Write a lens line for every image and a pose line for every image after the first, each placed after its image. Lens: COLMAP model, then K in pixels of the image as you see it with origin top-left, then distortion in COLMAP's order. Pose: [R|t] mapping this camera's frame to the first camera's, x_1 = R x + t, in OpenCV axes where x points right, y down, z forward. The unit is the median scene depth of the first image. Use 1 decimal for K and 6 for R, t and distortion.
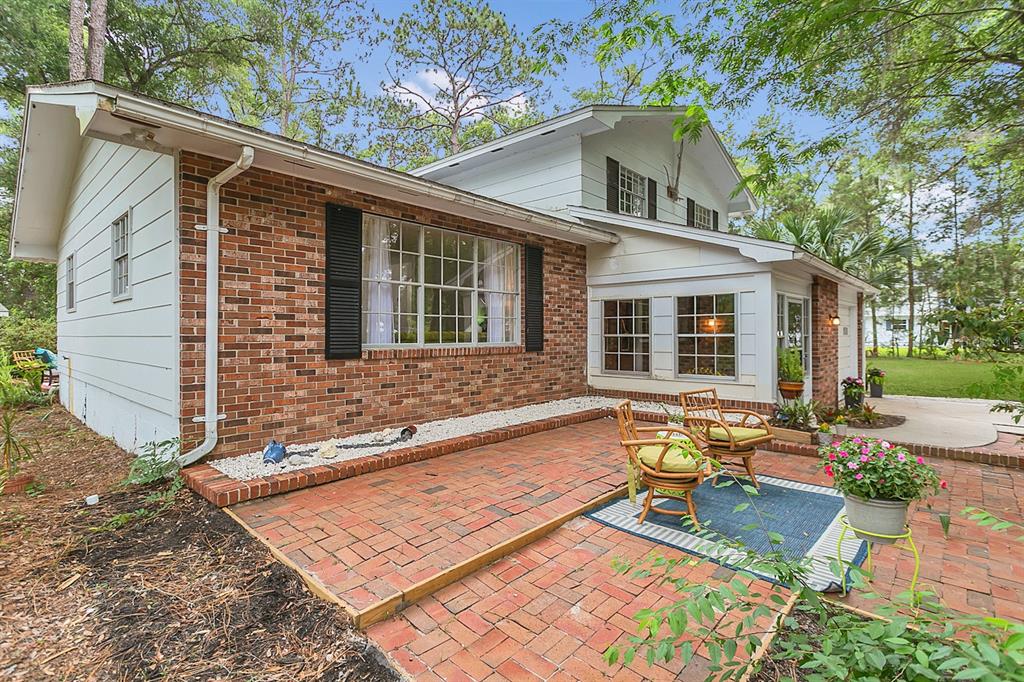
lens RADIAL K [[499.9, 0, 512.0], [0, 499.9, 341.0], [0, 0, 1]] dist [-0.000248, 0.000025]
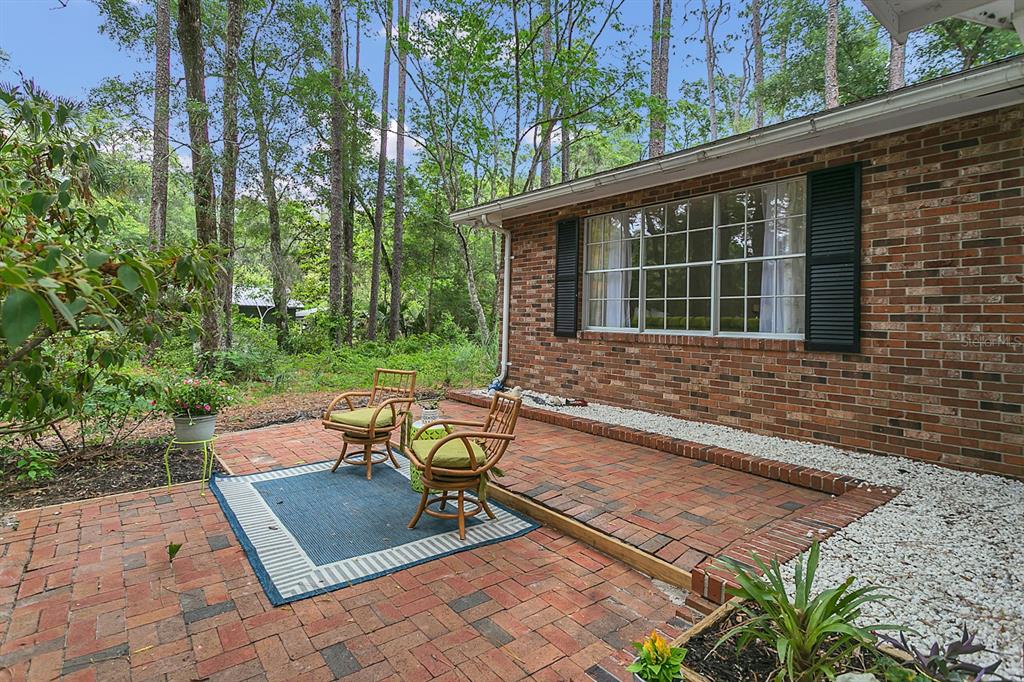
lens RADIAL K [[506.1, 0, 512.0], [0, 506.1, 312.3], [0, 0, 1]] dist [0.000148, 0.000112]
pose [[-0.156571, -0.014252, -0.987564, 0.842194], [-0.032080, 0.999442, -0.009337, -0.009331], [0.987146, 0.030219, -0.156941, 0.919017]]
